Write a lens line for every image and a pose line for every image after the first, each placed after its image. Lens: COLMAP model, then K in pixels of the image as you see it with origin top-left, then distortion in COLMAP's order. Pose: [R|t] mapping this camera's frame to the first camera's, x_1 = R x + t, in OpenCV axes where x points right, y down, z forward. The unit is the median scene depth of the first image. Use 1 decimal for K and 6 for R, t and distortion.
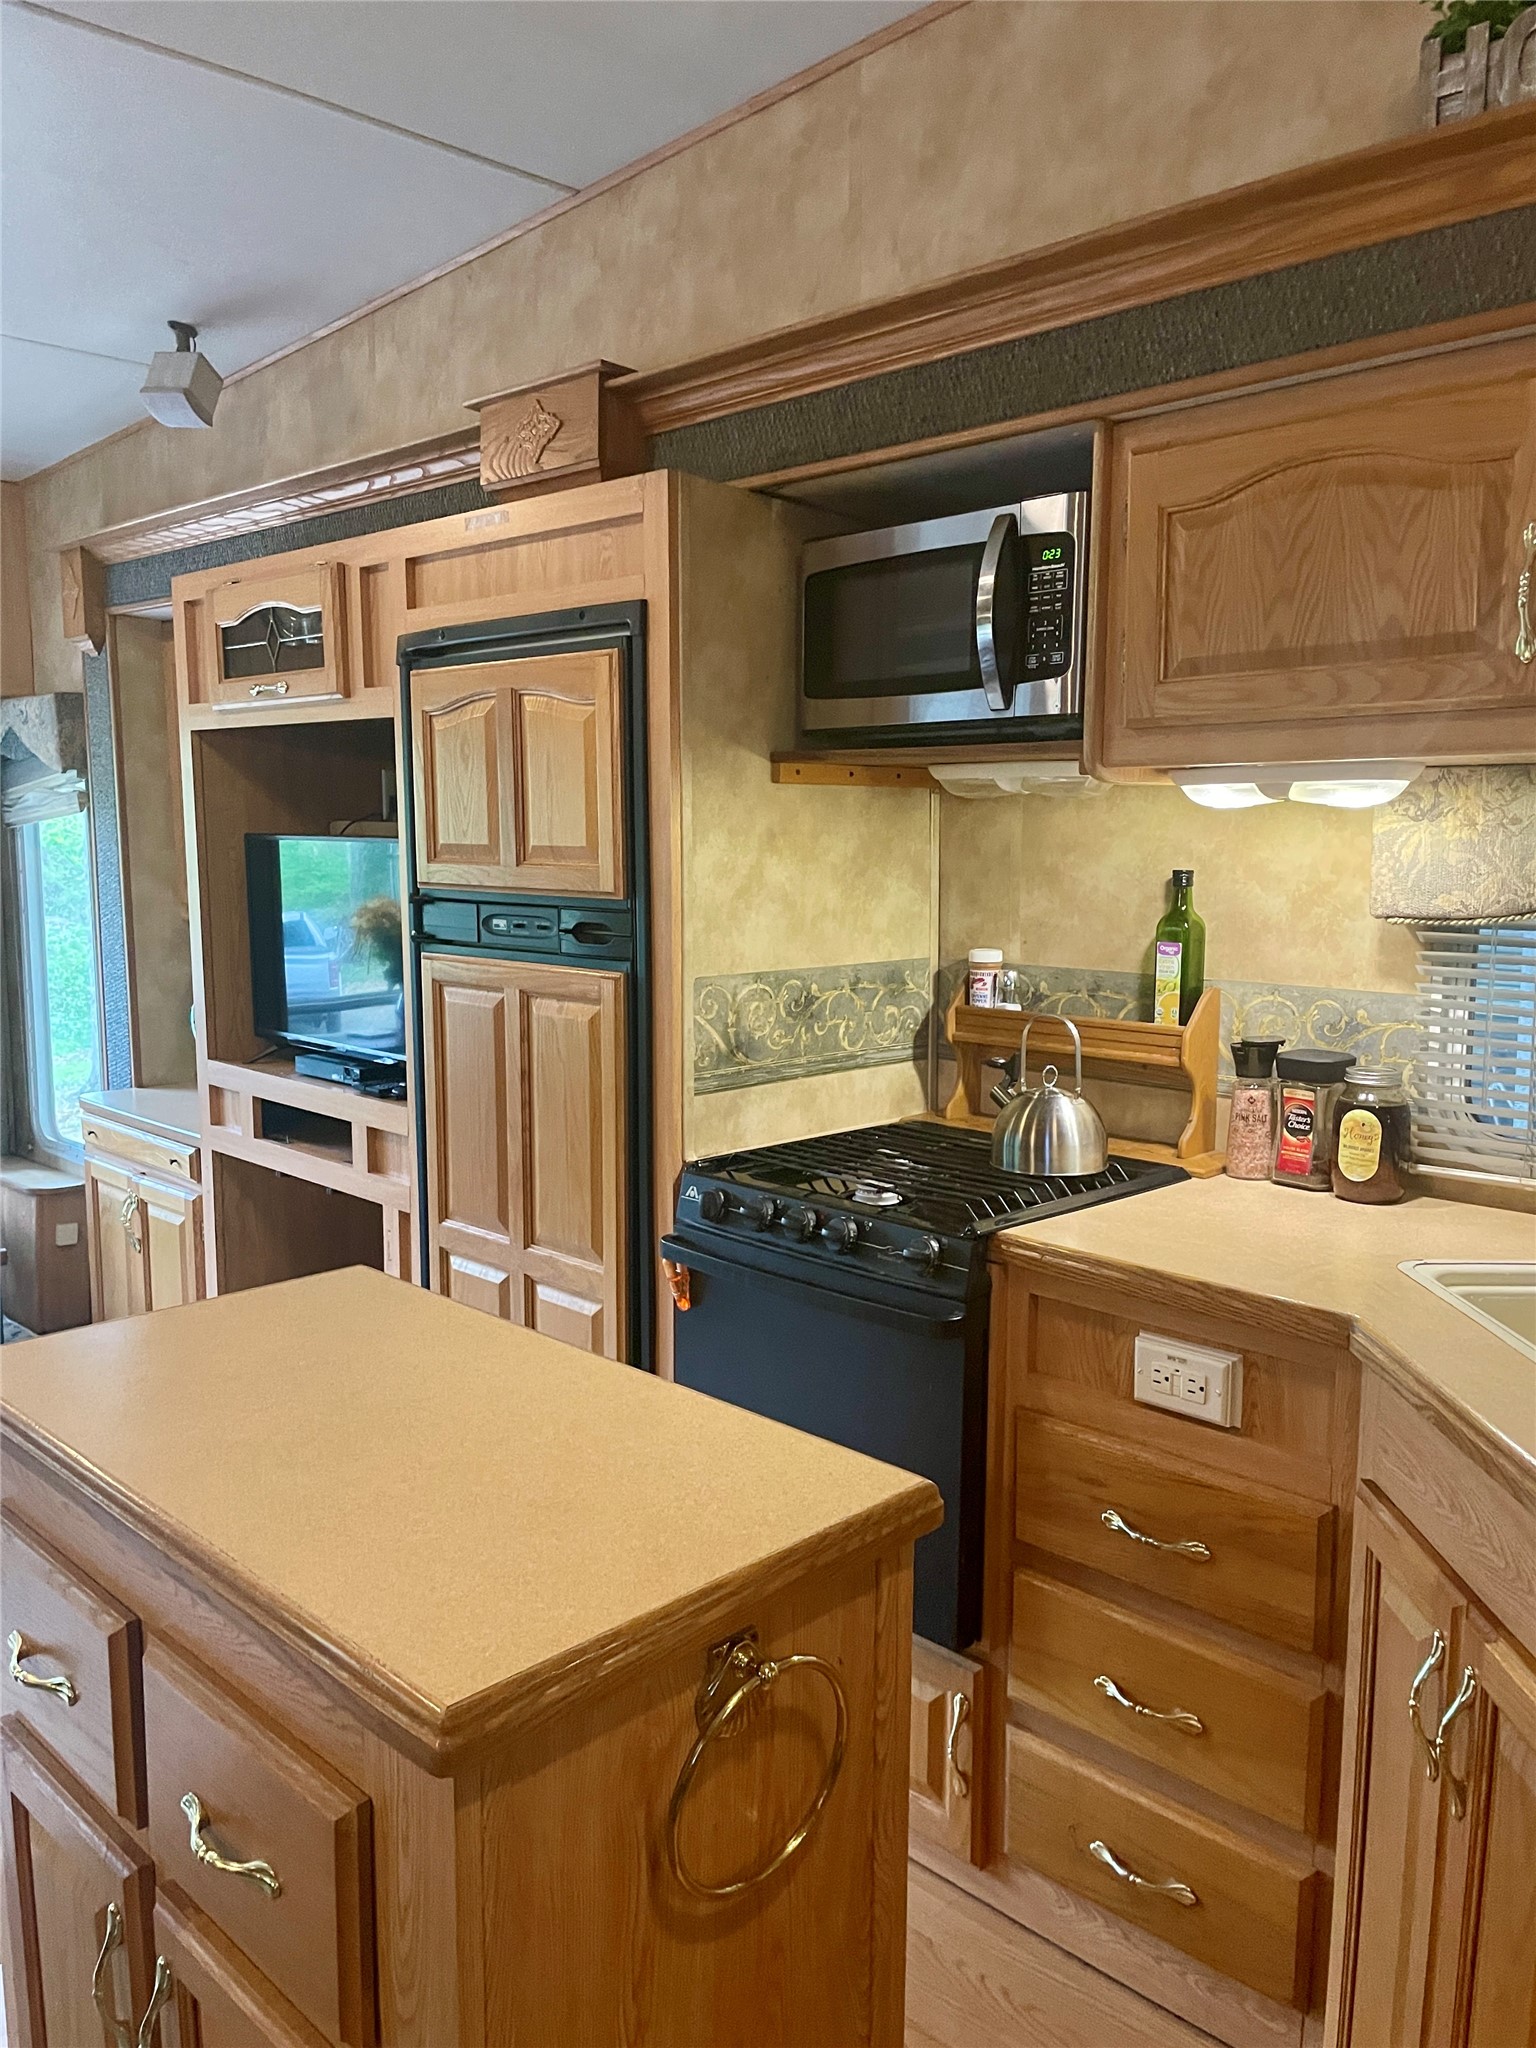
lens RADIAL K [[1540.6, 0, 782.3], [0, 1540.6, 1034.6], [0, 0, 1]] dist [0.095433, -0.123247]
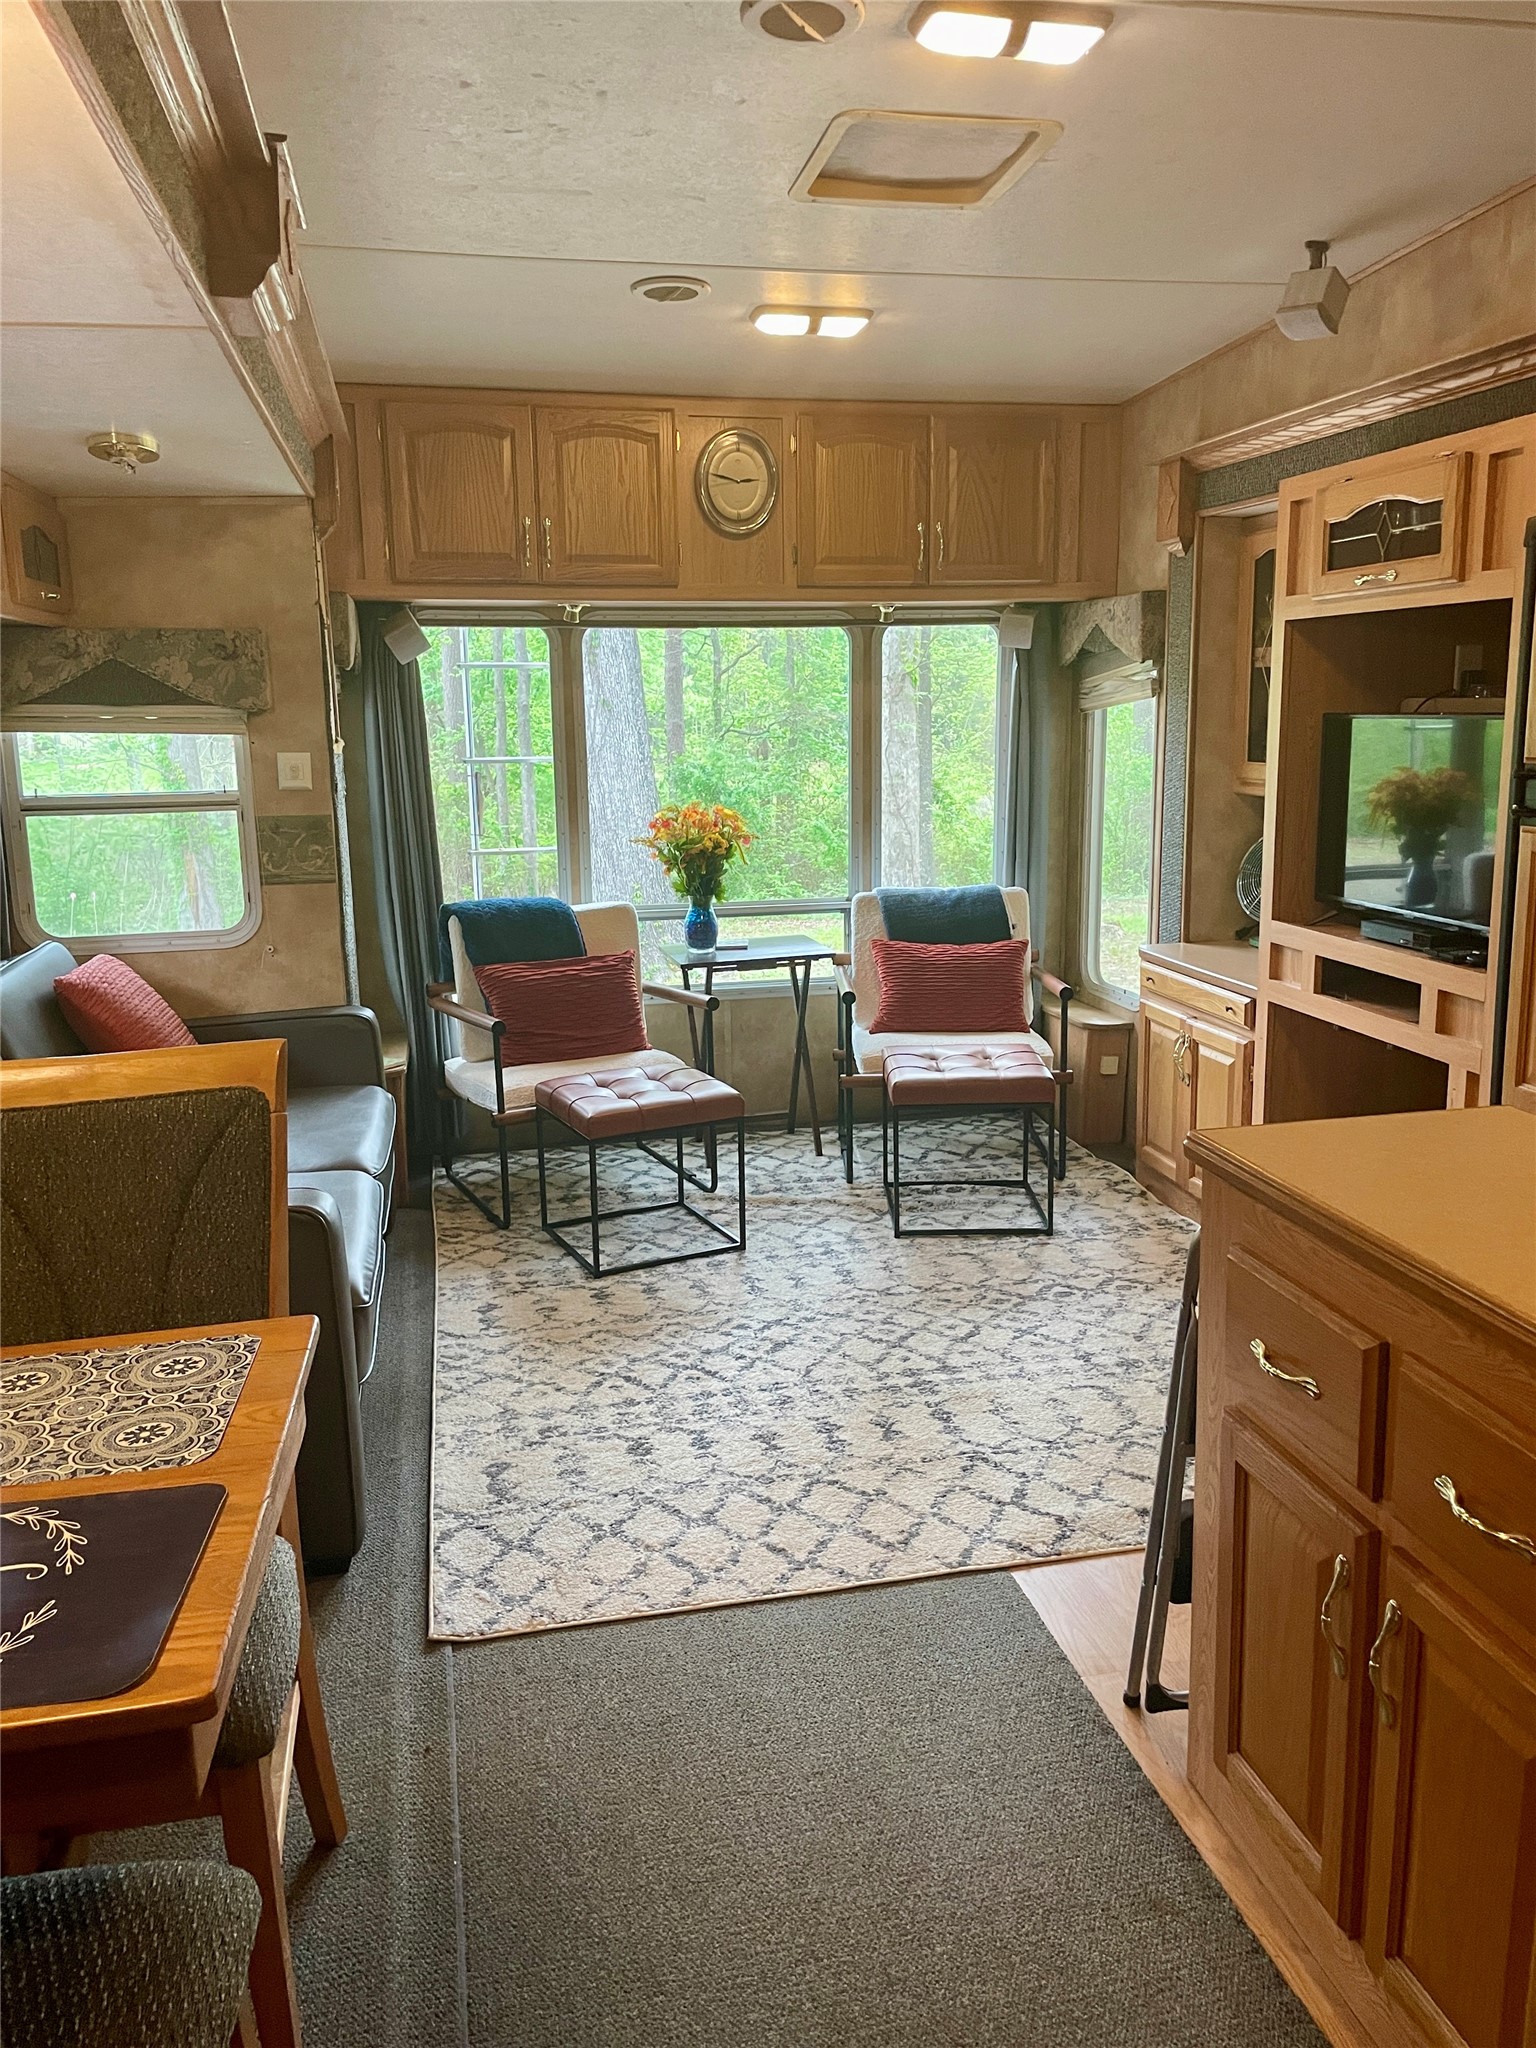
lens RADIAL K [[1540.6, 0, 775.0], [0, 1540.6, 1003.4], [0, 0, 1]] dist [0.095433, -0.123247]
pose [[0.836239, 0.082522, -0.542120, -0.086584], [-0.048654, 0.995878, 0.076543, 0.011408], [0.546203, -0.037632, 0.836807, -0.187147]]
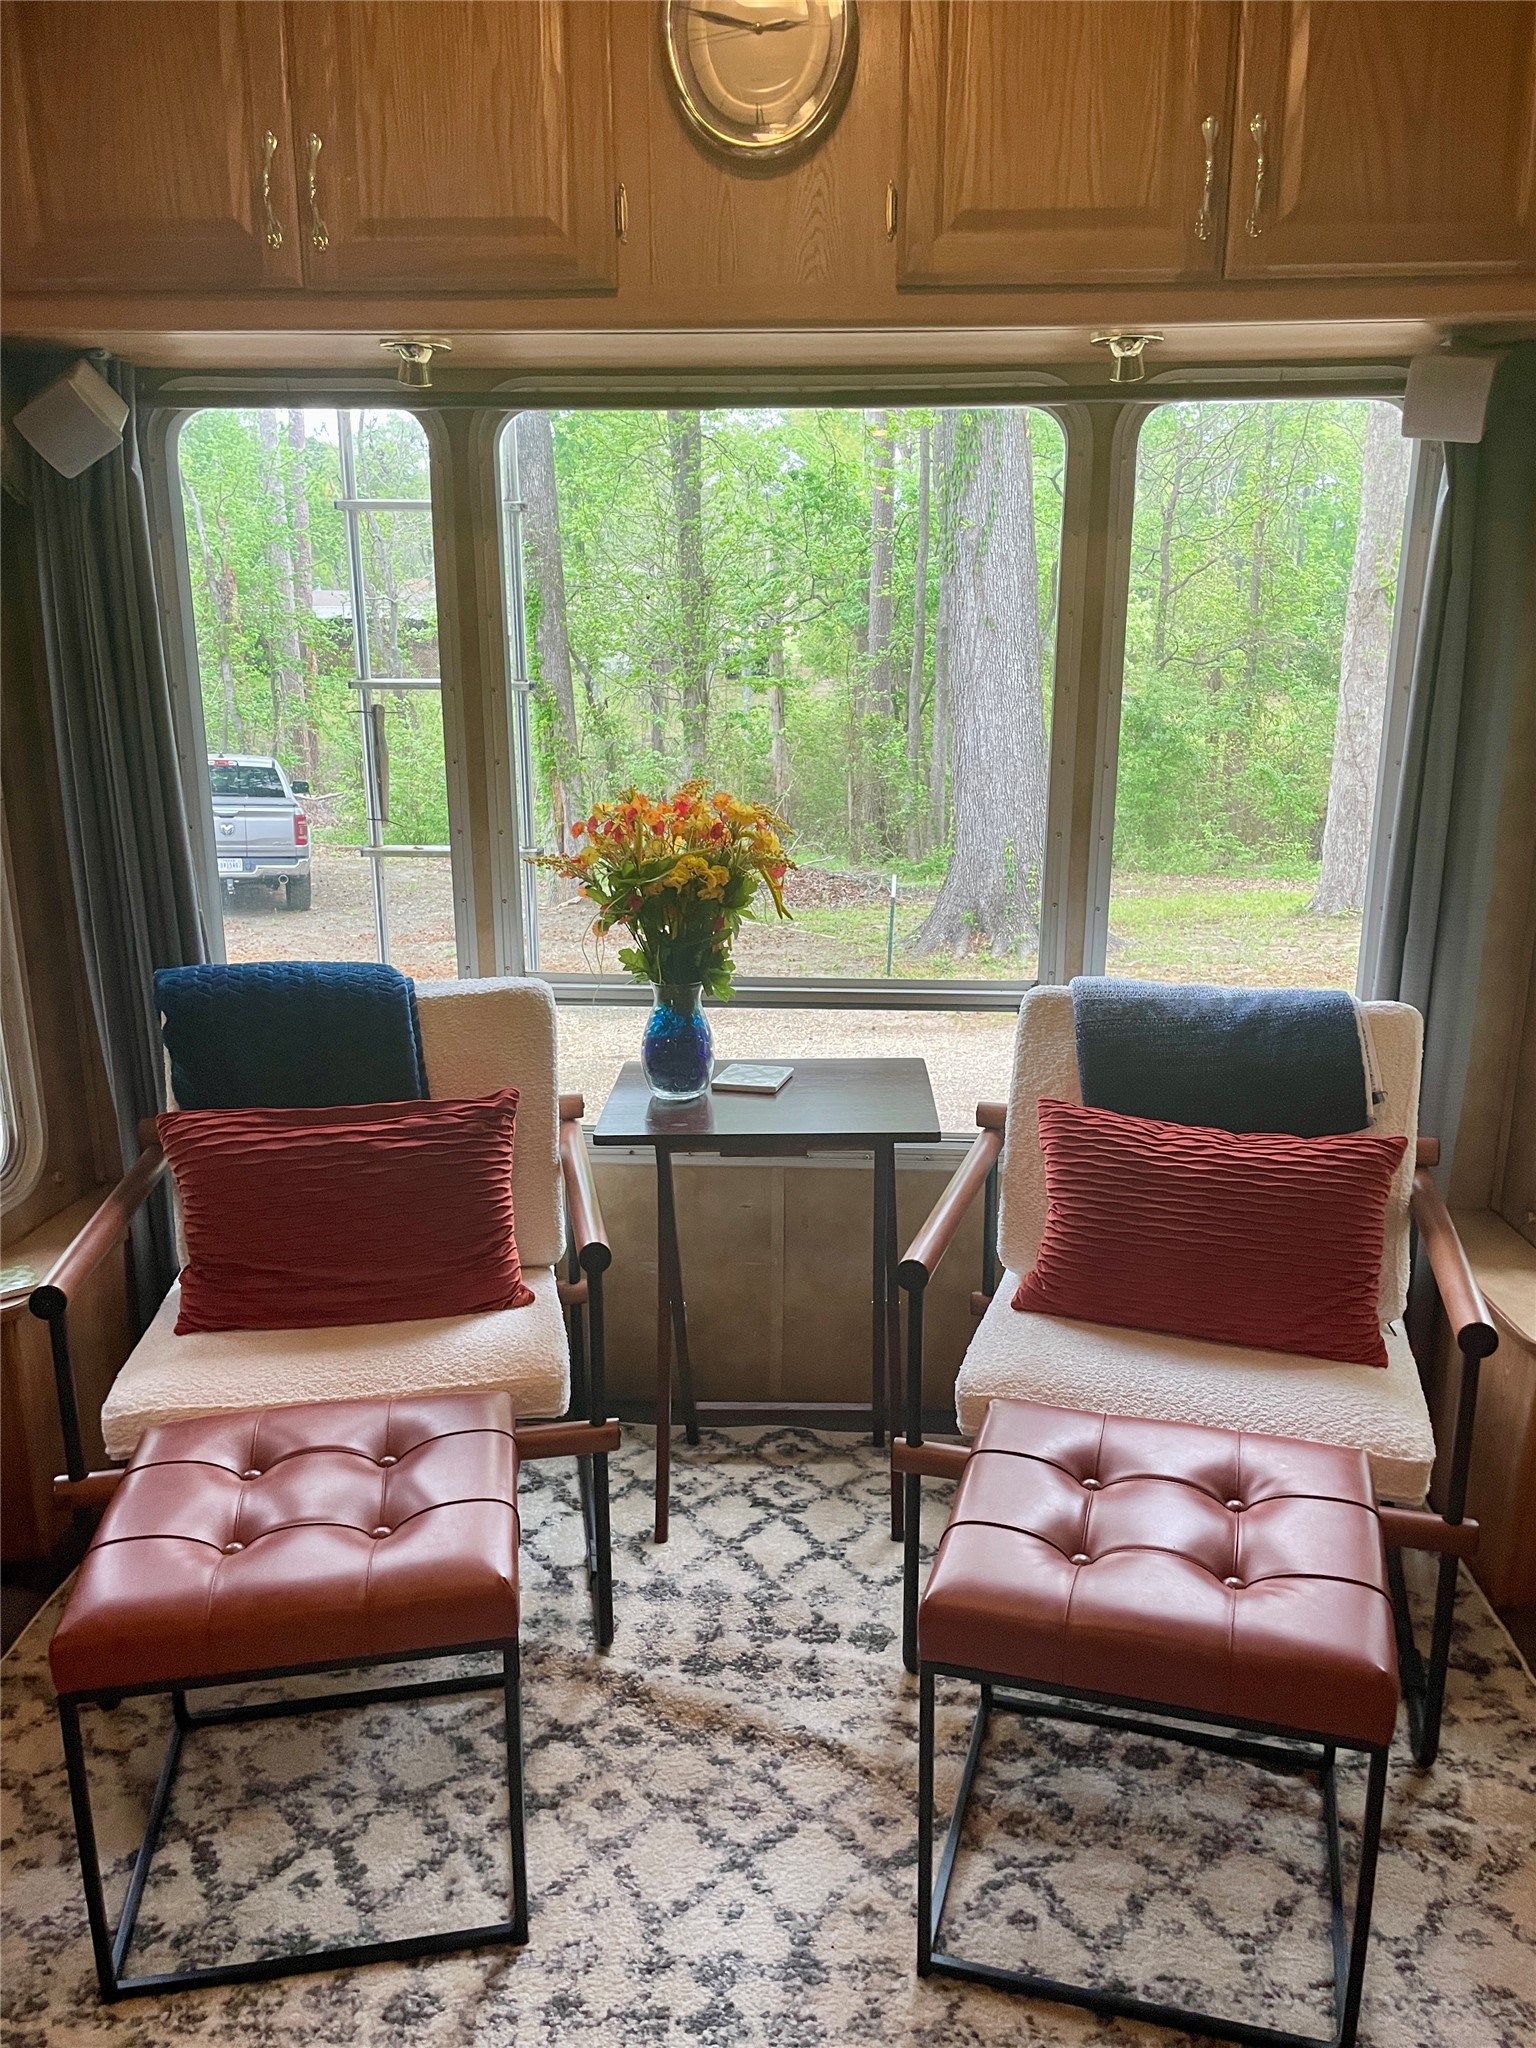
lens RADIAL K [[1540.6, 0, 789.3], [0, 1540.6, 1028.5], [0, 0, 1]] dist [0.095433, -0.123247]
pose [[0.651513, 0.178310, -0.737385, -0.535021], [-0.093527, 0.983450, 0.155176, -0.103229], [0.752850, -0.032133, 0.657407, 0.932073]]
